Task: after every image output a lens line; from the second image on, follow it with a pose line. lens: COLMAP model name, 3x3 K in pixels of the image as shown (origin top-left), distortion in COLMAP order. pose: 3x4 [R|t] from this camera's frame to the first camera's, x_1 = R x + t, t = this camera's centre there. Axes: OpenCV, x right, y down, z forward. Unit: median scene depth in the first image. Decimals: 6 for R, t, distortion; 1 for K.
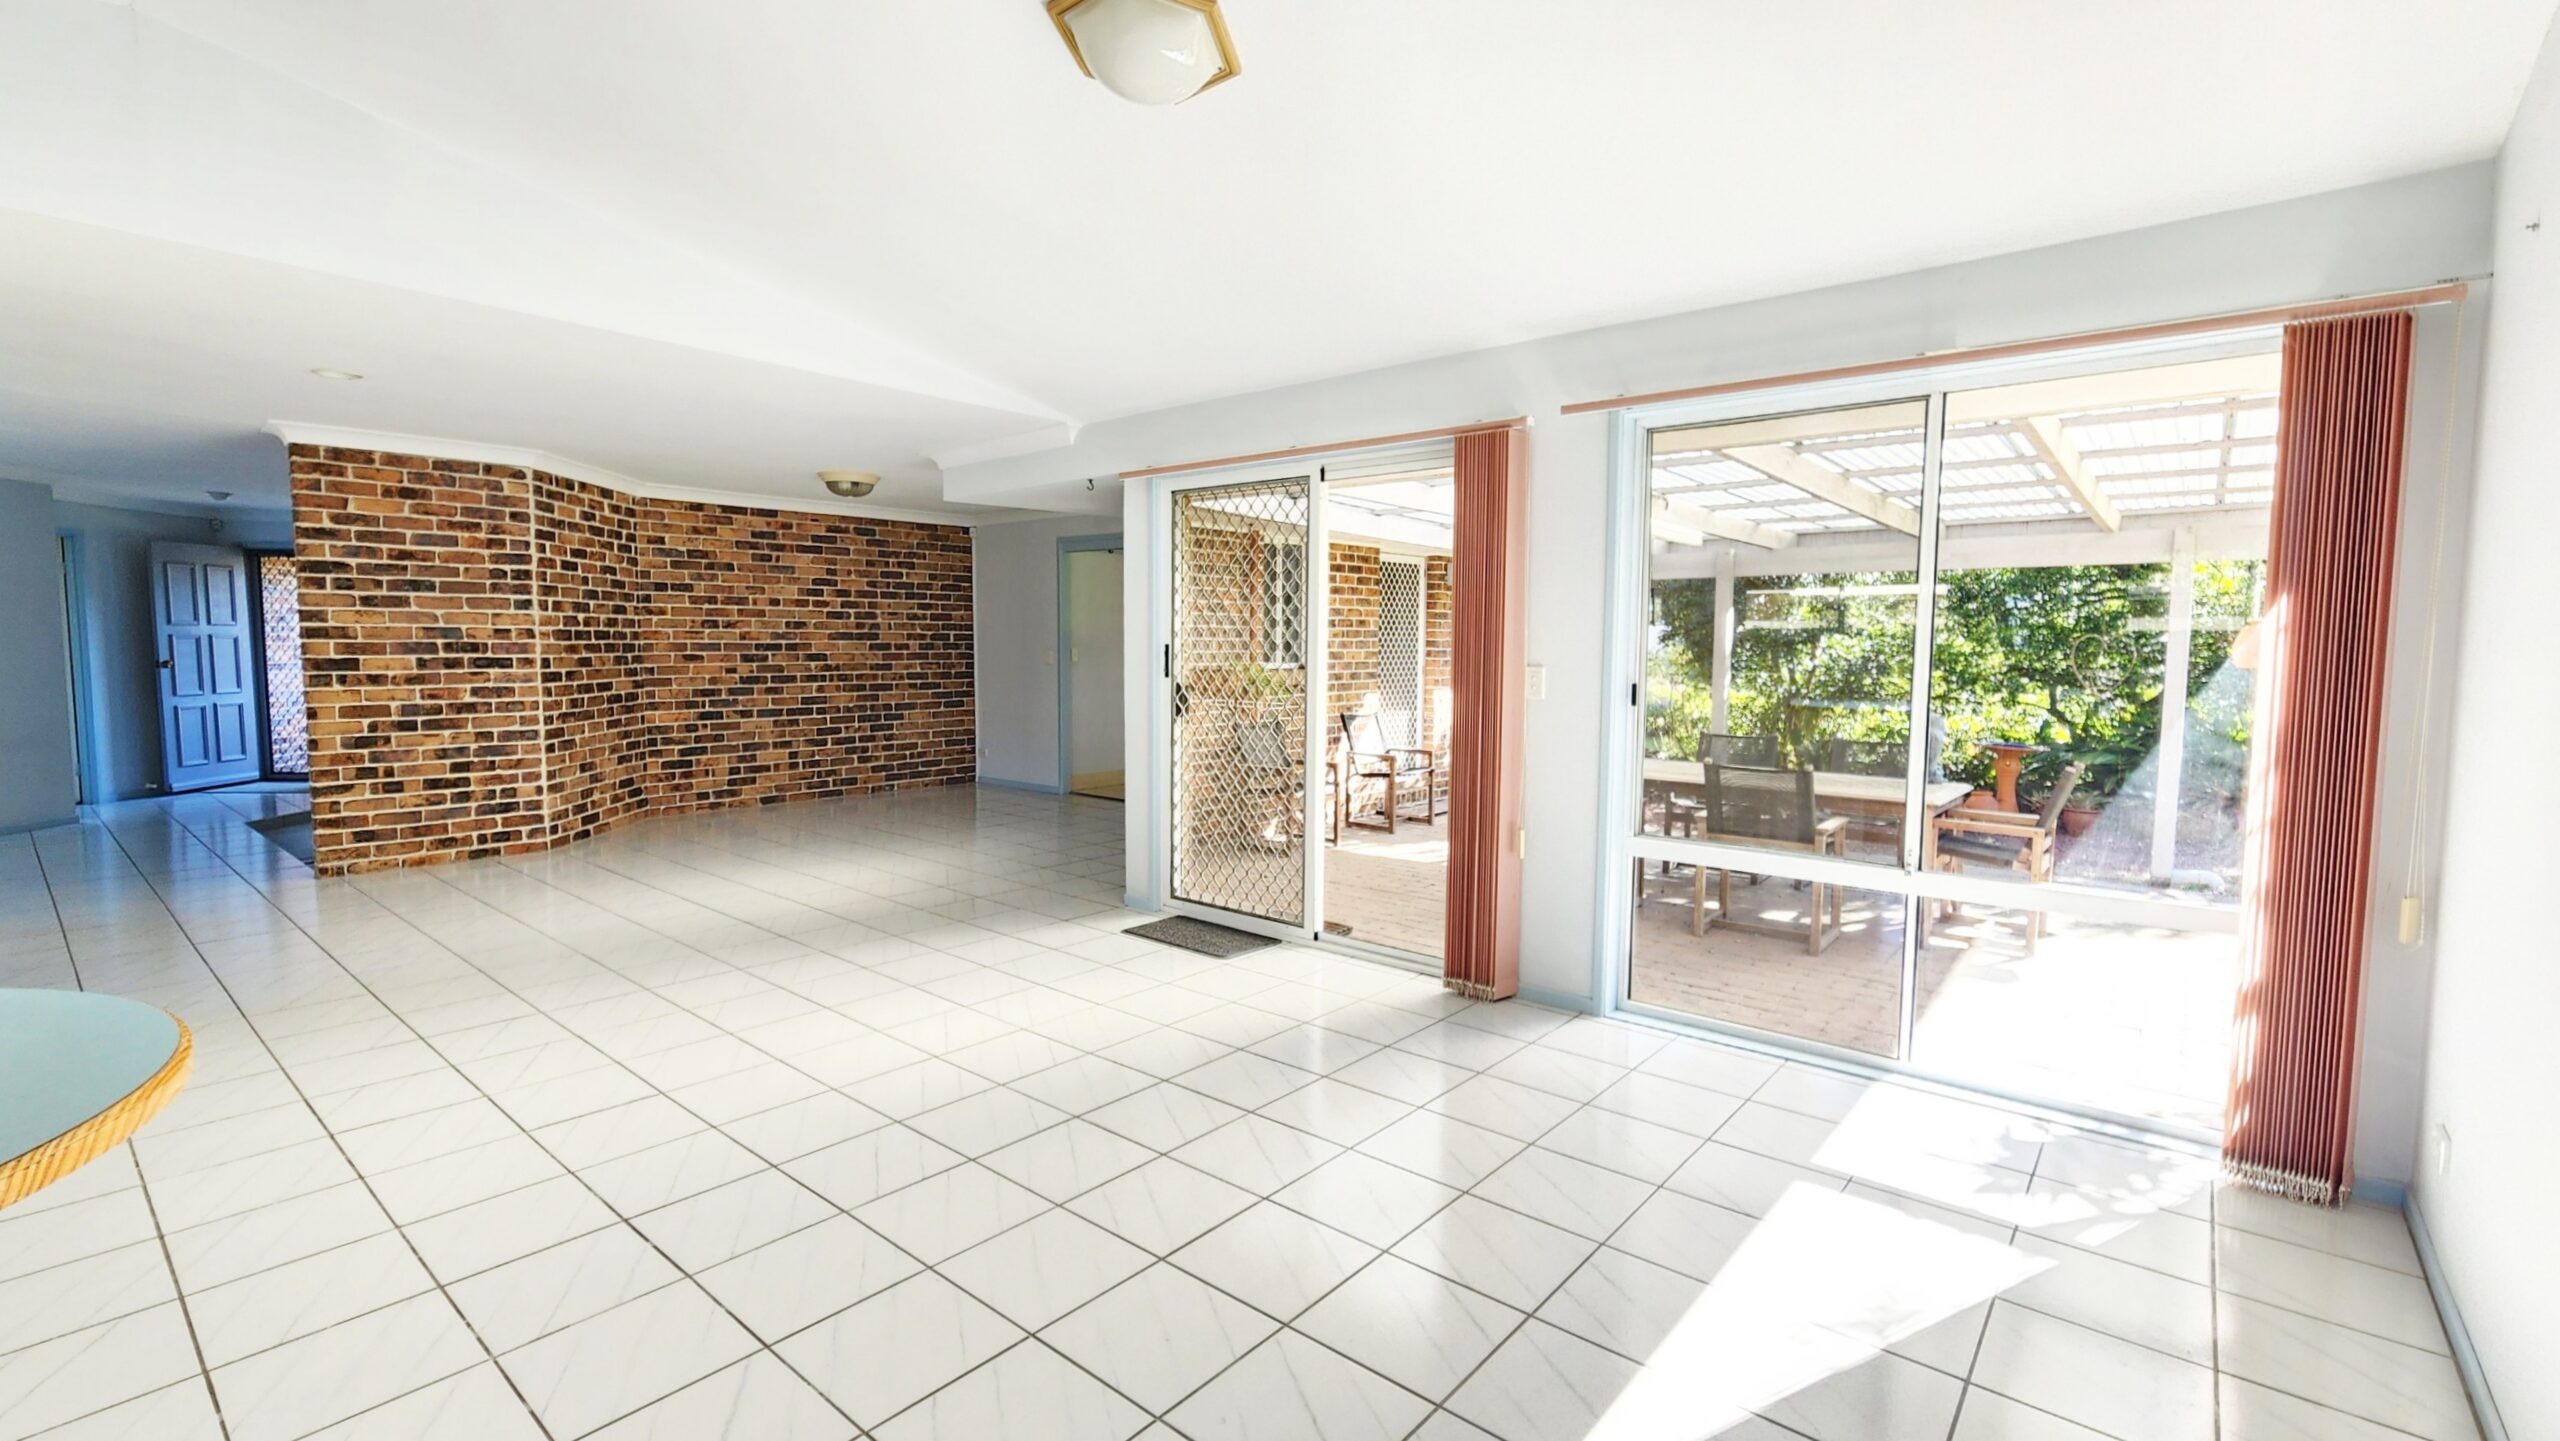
lens RADIAL K [[1085.4, 0, 1306.1], [0, 1085.4, 722.9], [0, 0, 1]] dist [-0.002993, 0.000569]
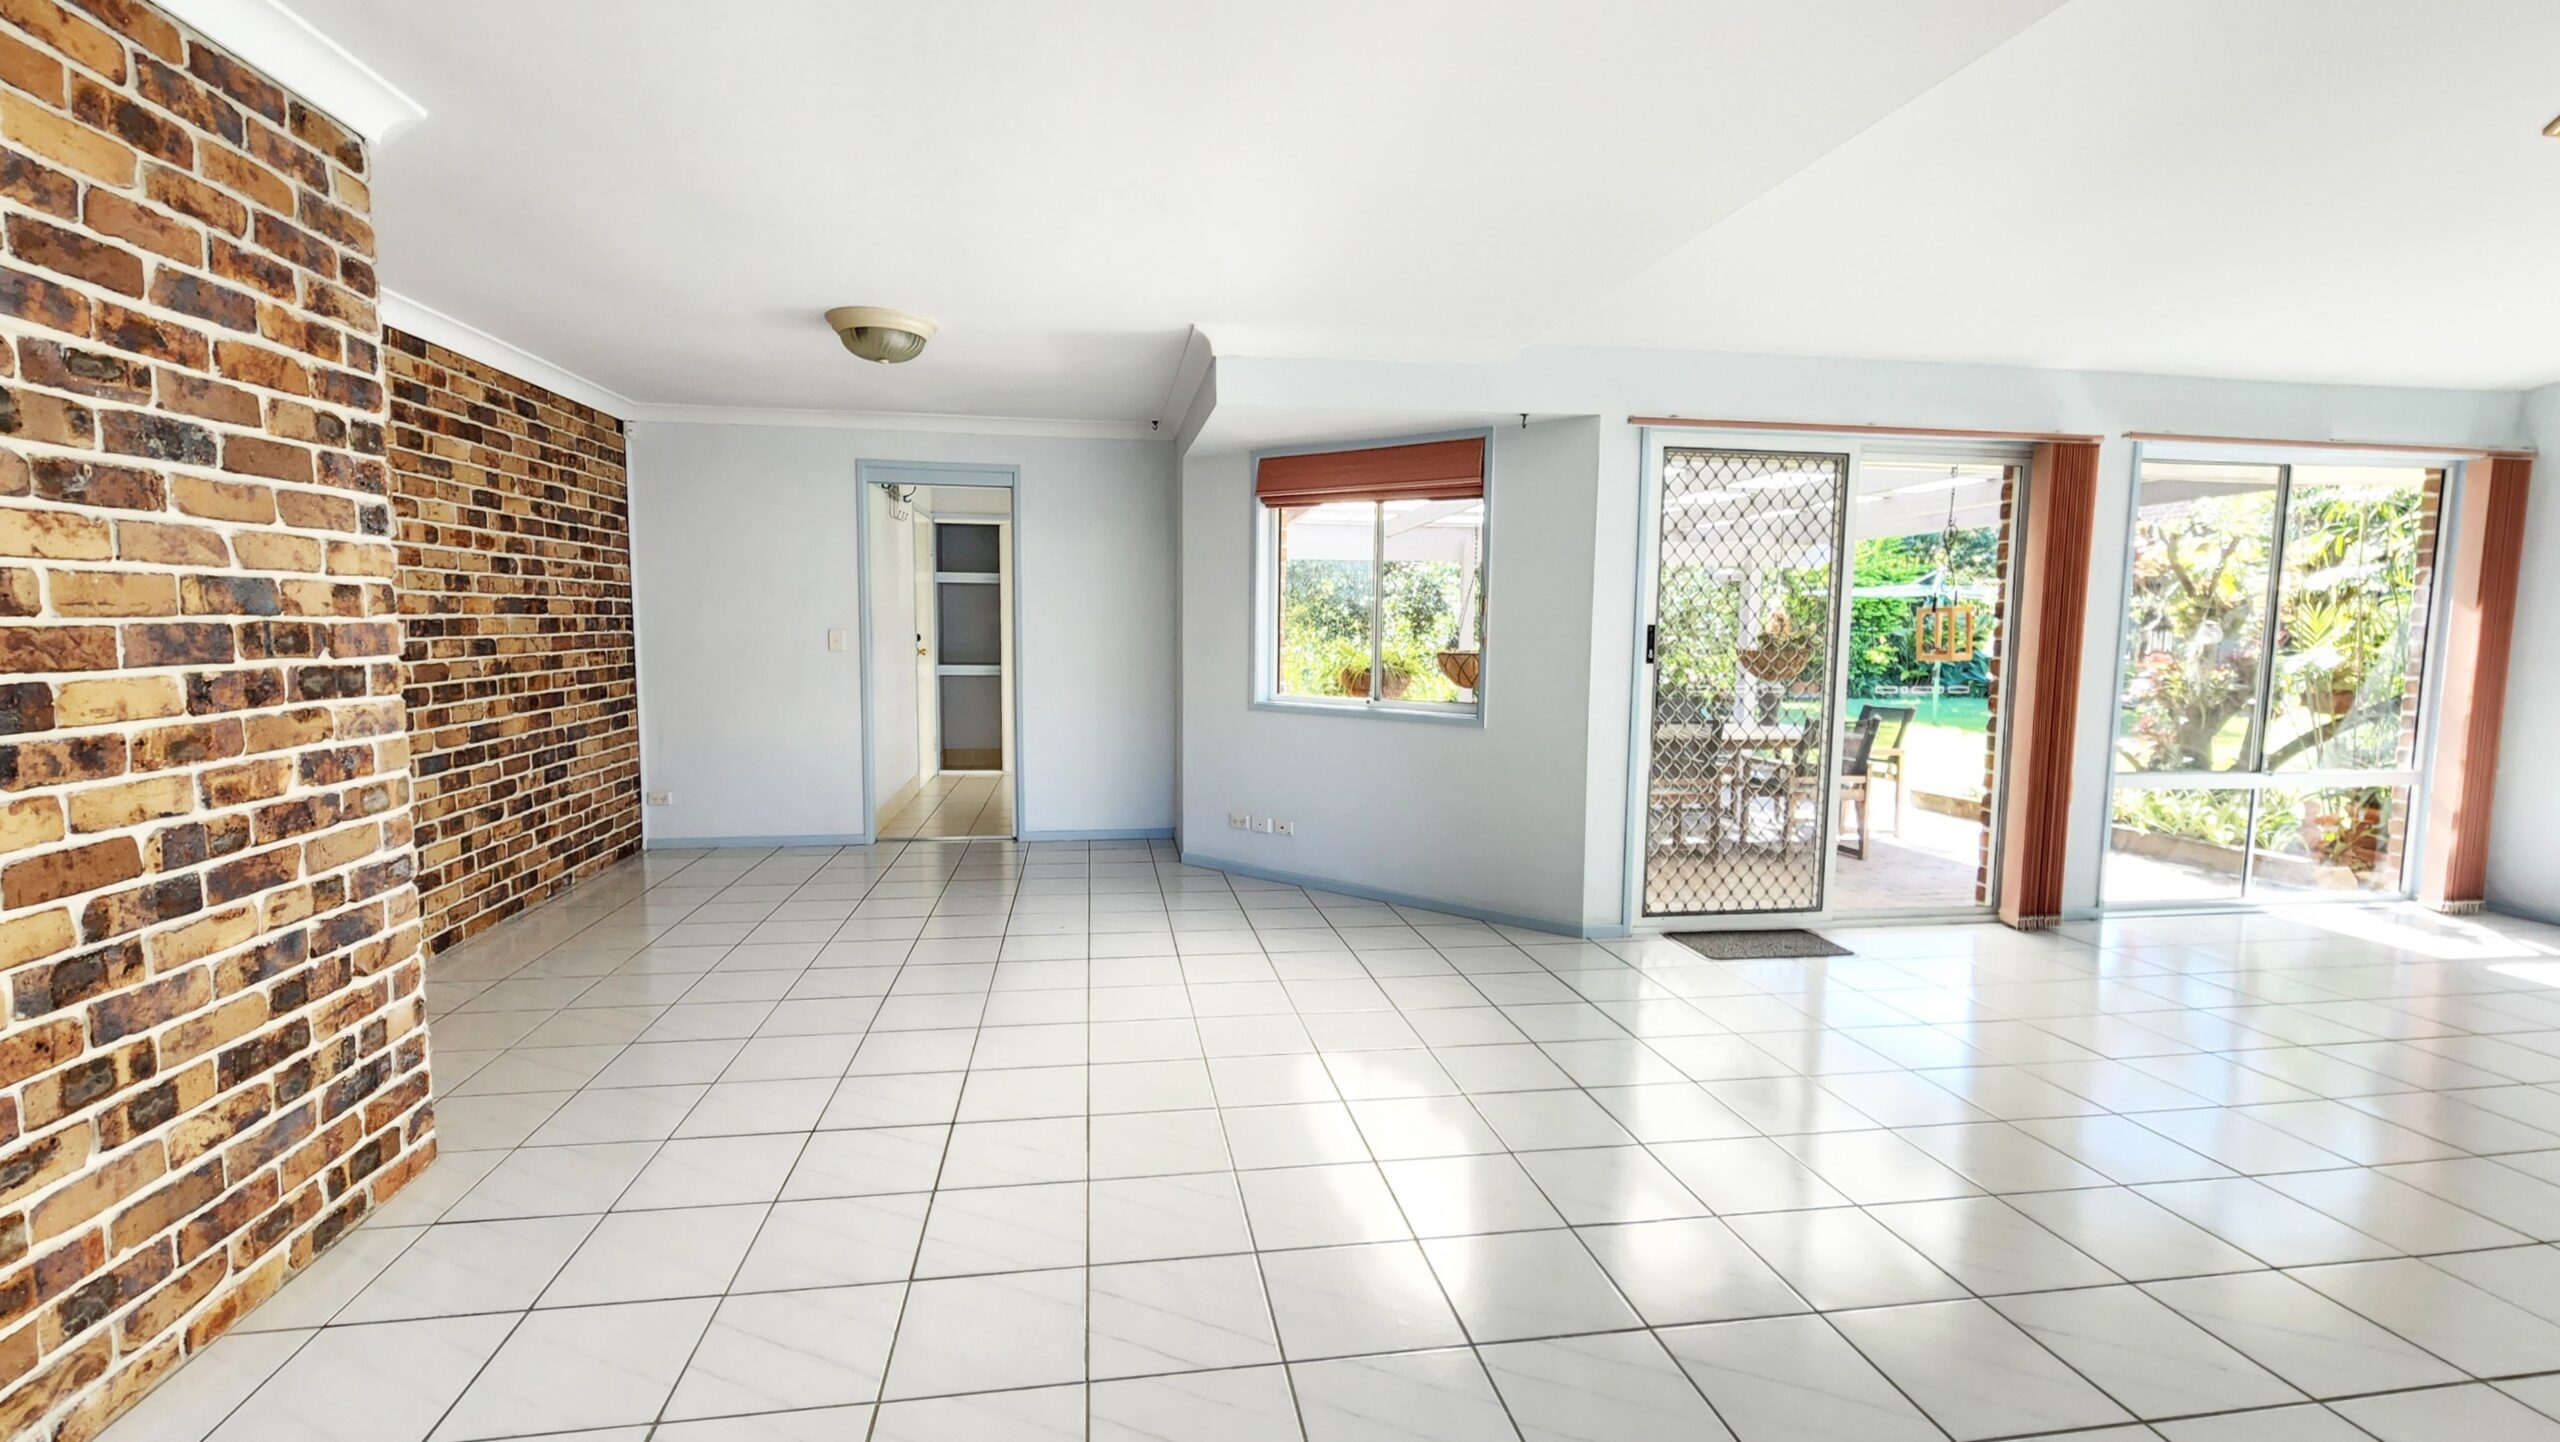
lens RADIAL K [[1085.4, 0, 1249.7], [0, 1085.4, 718.4], [0, 0, 1]] dist [-0.002993, 0.000569]
pose [[0.669539, -0.068368, 0.739623, -0.787009], [0.050958, 0.997637, 0.046088, -0.043251], [-0.741027, 0.006832, 0.671441, 0.526979]]
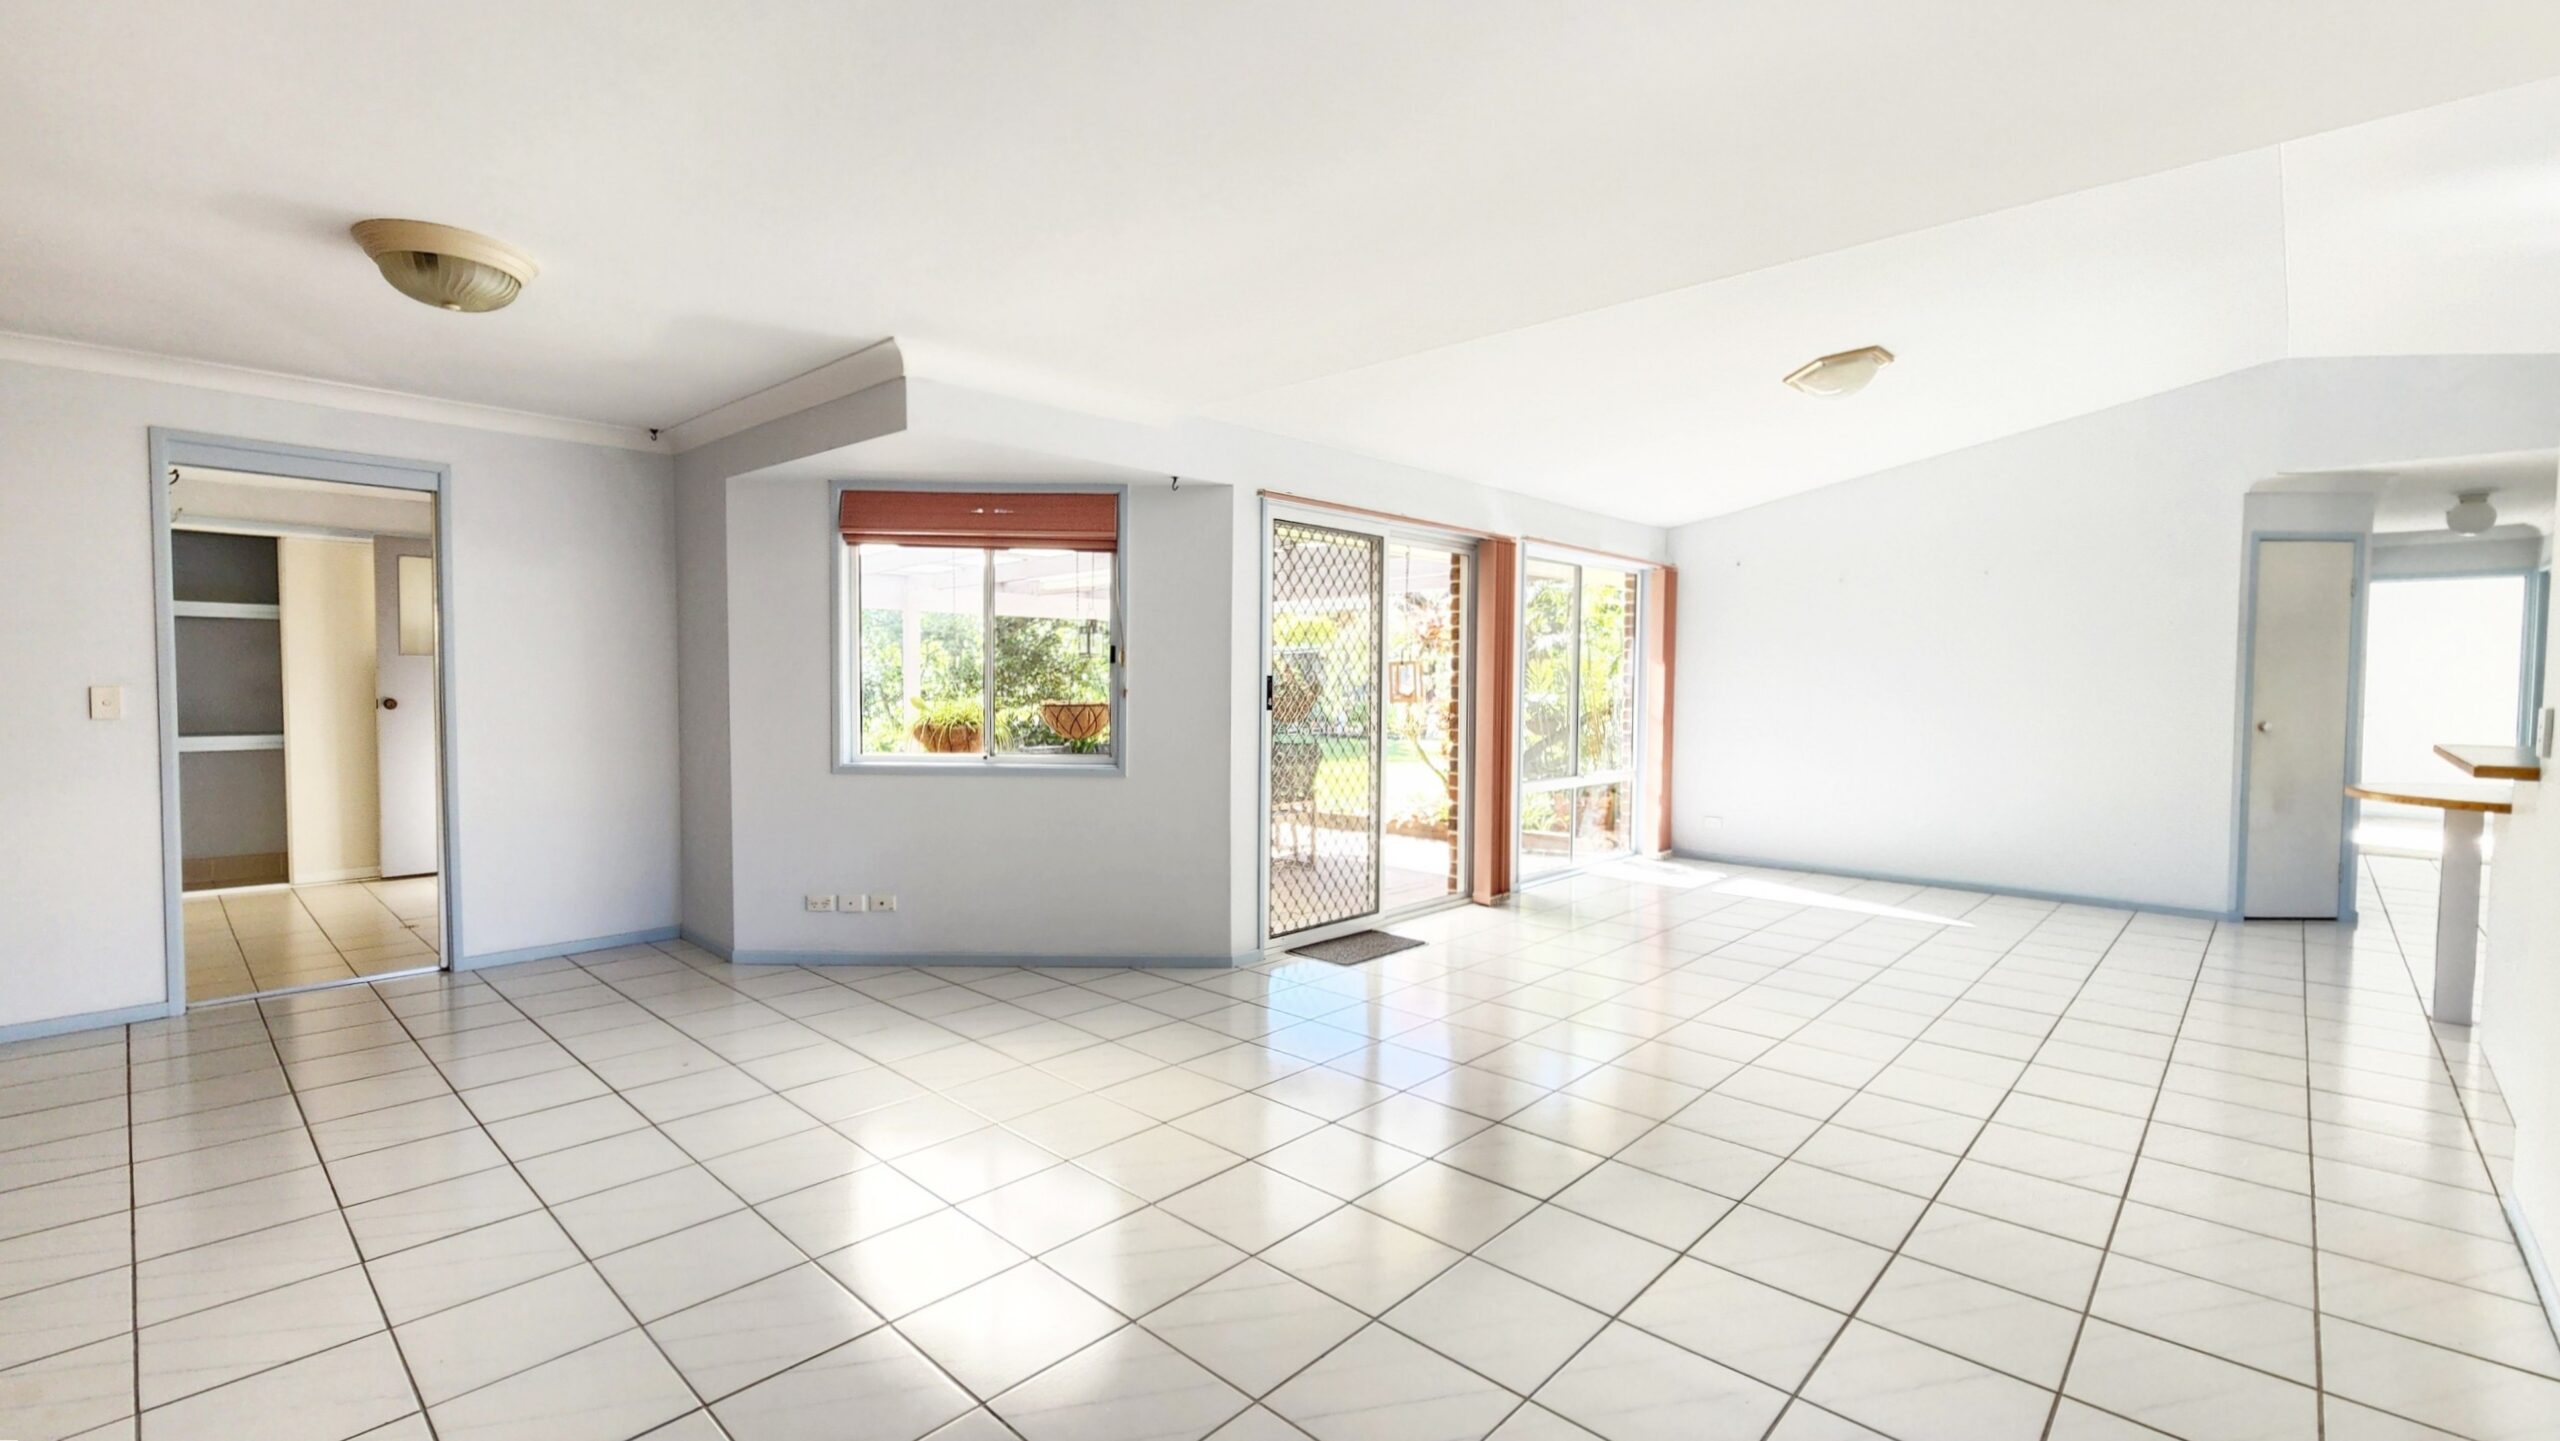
lens RADIAL K [[1085.4, 0, 1252.6], [0, 1085.4, 713.4], [0, 0, 1]] dist [-0.002993, 0.000569]
pose [[0.083513, -0.040166, 0.995697, -0.872929], [0.067024, 0.997151, 0.034603, -0.058421], [-0.994250, 0.063845, 0.085967, 0.747940]]
